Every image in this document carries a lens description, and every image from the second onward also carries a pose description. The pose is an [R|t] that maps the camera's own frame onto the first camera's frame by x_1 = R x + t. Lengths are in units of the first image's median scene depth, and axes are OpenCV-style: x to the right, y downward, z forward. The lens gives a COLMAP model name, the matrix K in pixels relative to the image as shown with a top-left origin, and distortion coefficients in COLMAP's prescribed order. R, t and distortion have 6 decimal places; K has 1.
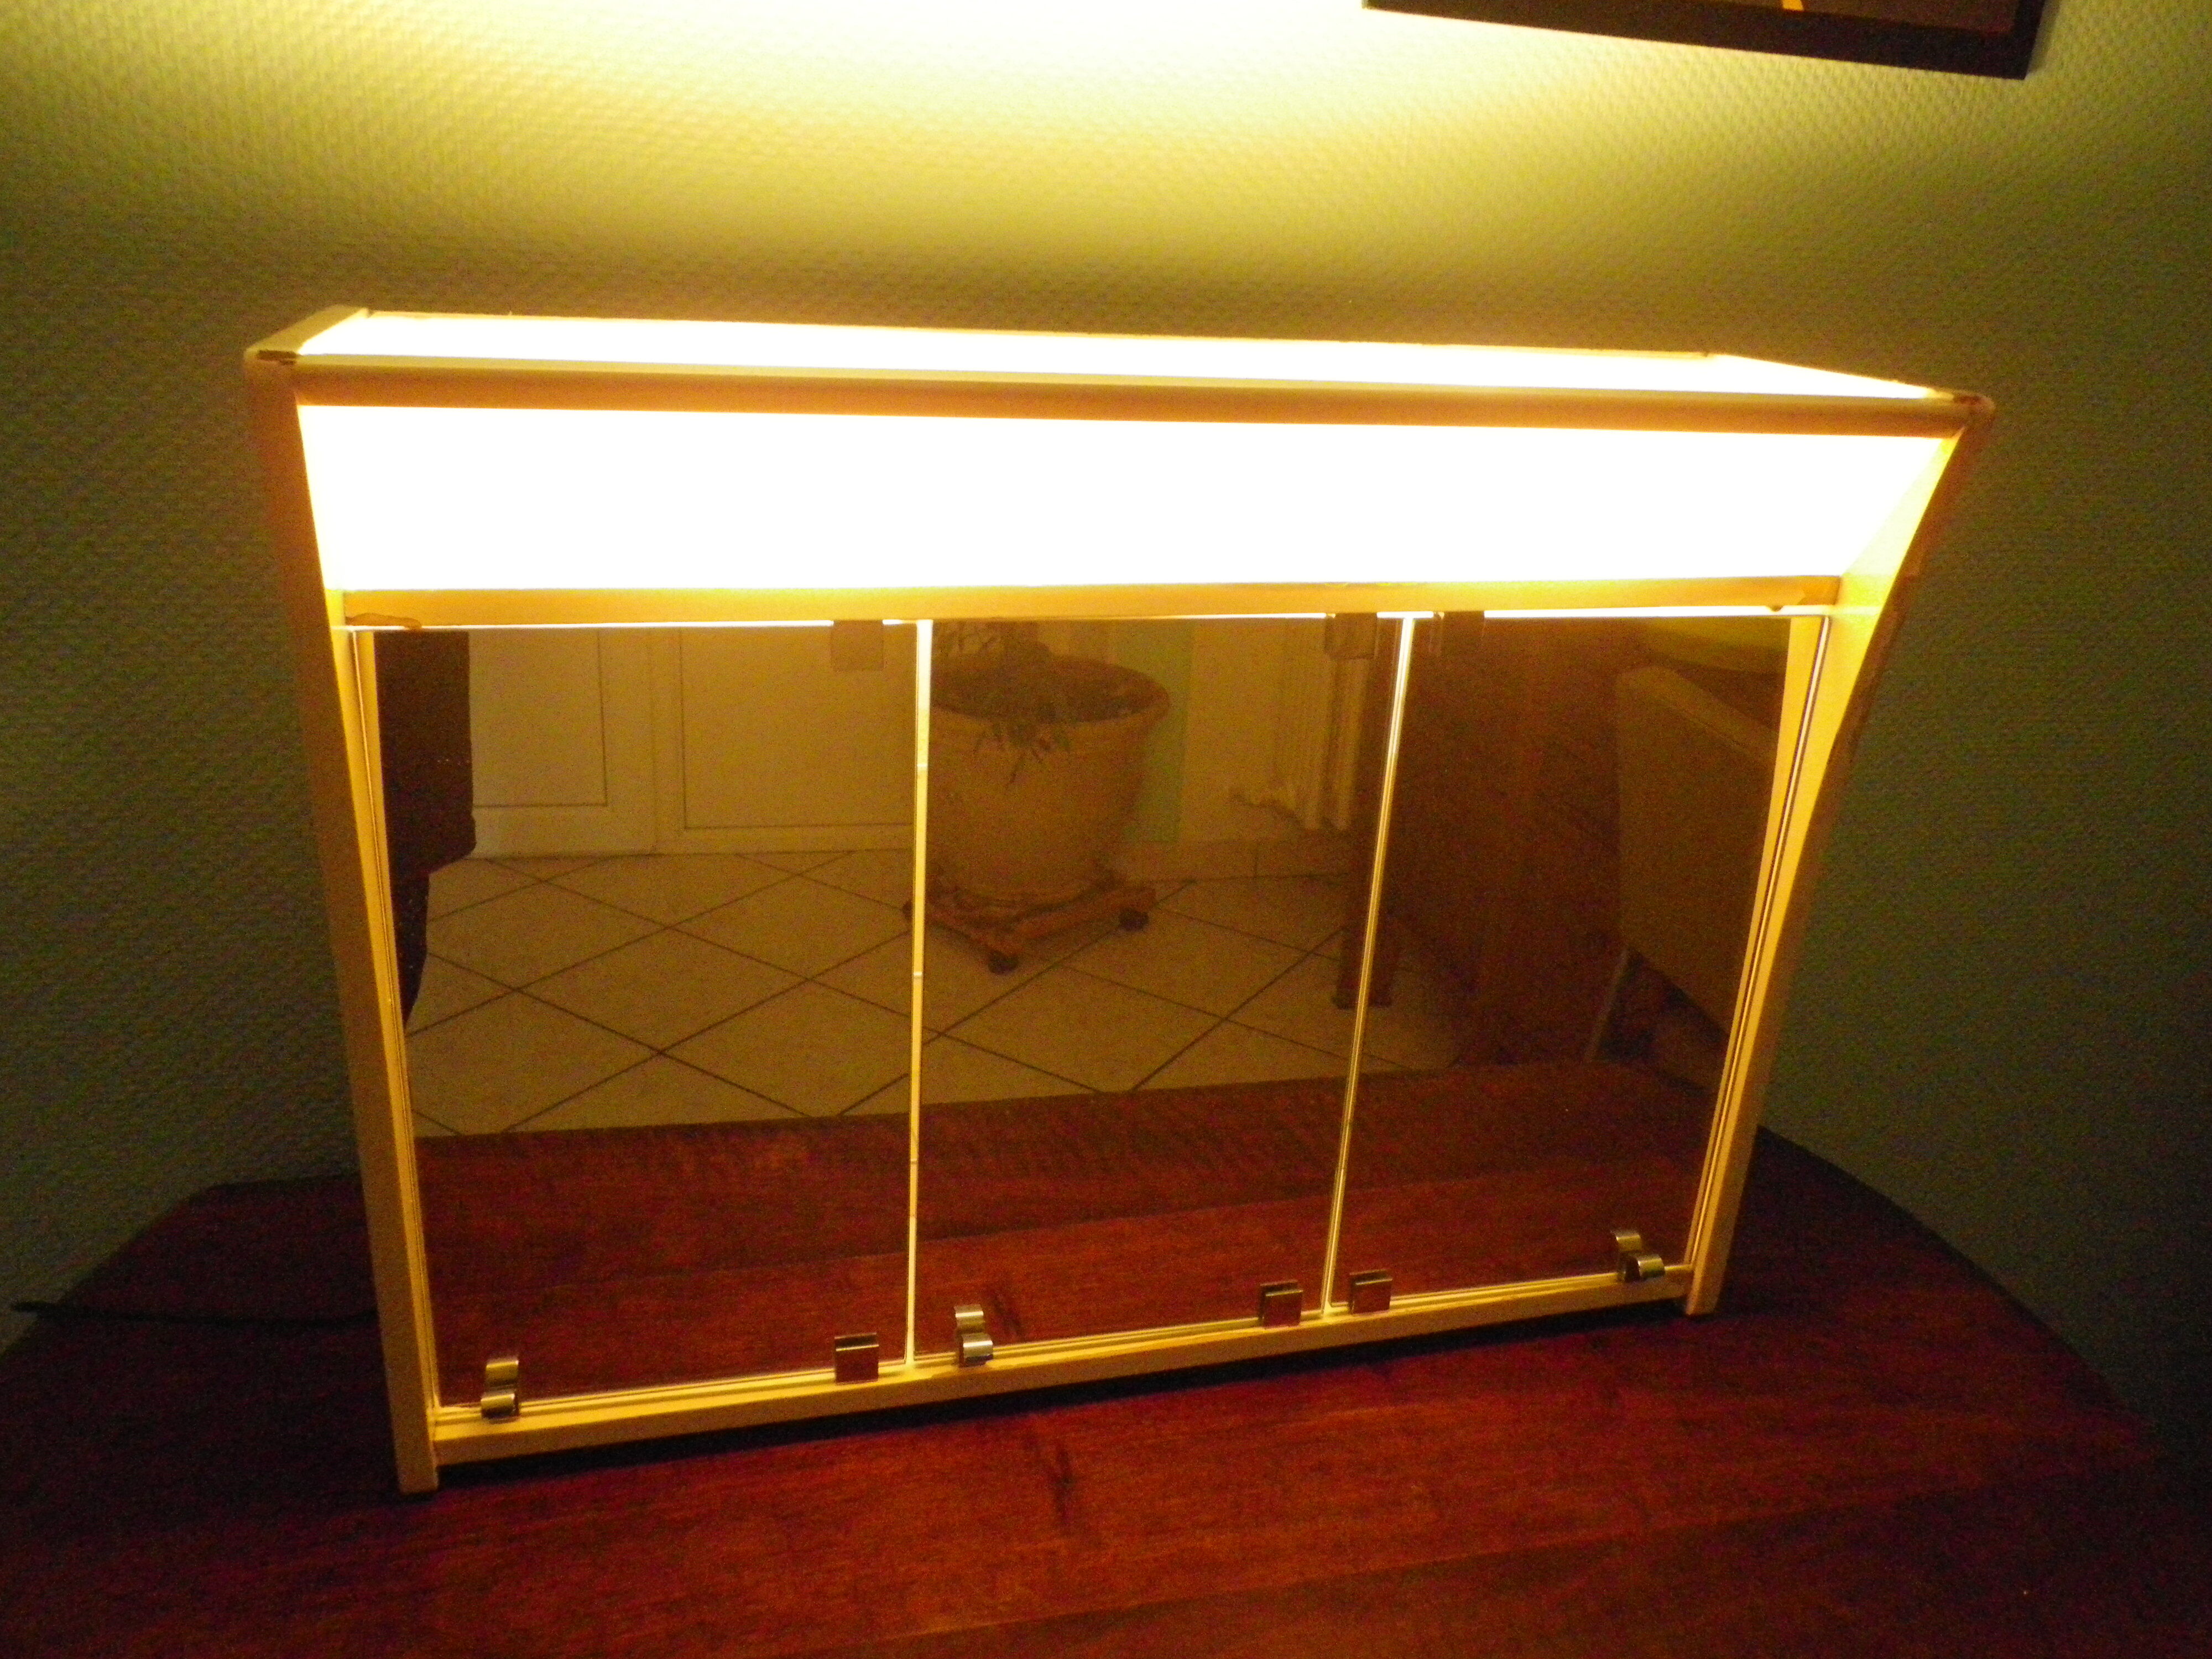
lens RADIAL K [[1738.9, 0, 1104.3], [0, 1738.9, 835.4], [0, 0, 1]] dist [-0.005656, -0.002603]
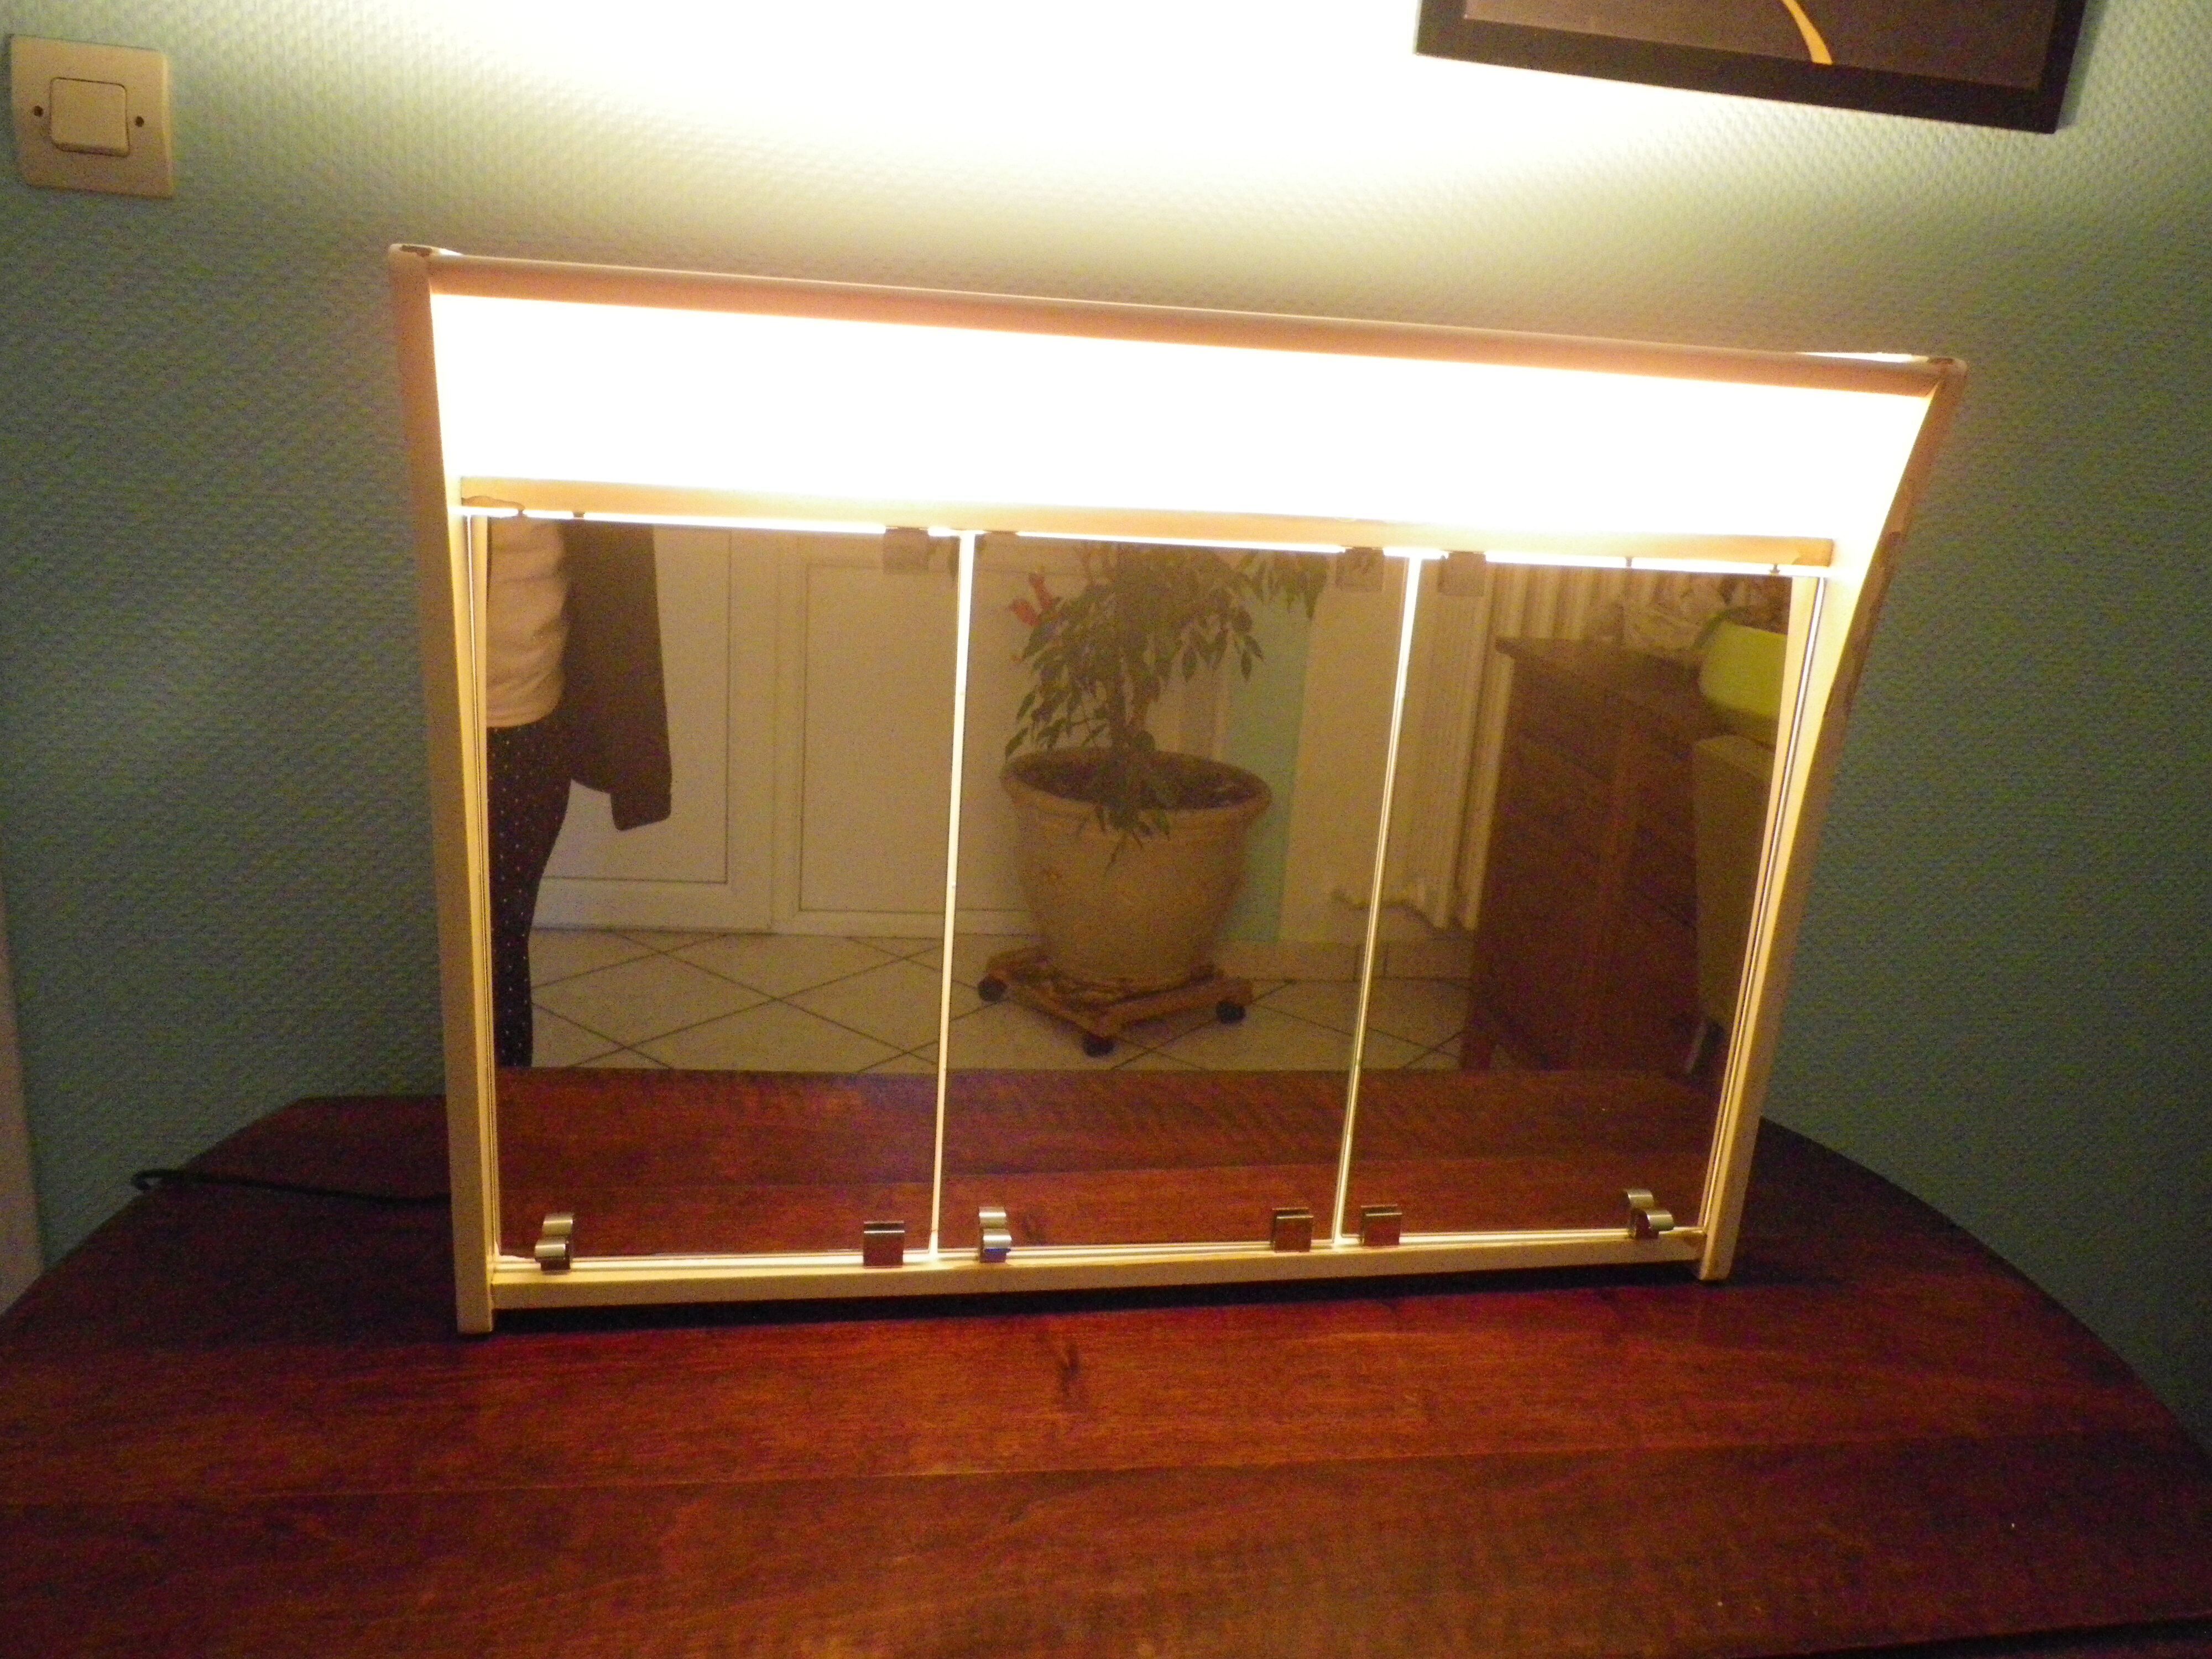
lens RADIAL K [[1746.0, 0, 1099.5], [0, 1746.0, 835.3], [0, 0, 1]] dist [-0.004315, -0.003785]
pose [[0.996208, 0.034349, -0.079936, 0.063302], [-0.041571, 0.995027, -0.090514, 0.136589], [0.076430, 0.093494, 0.992682, -0.071655]]
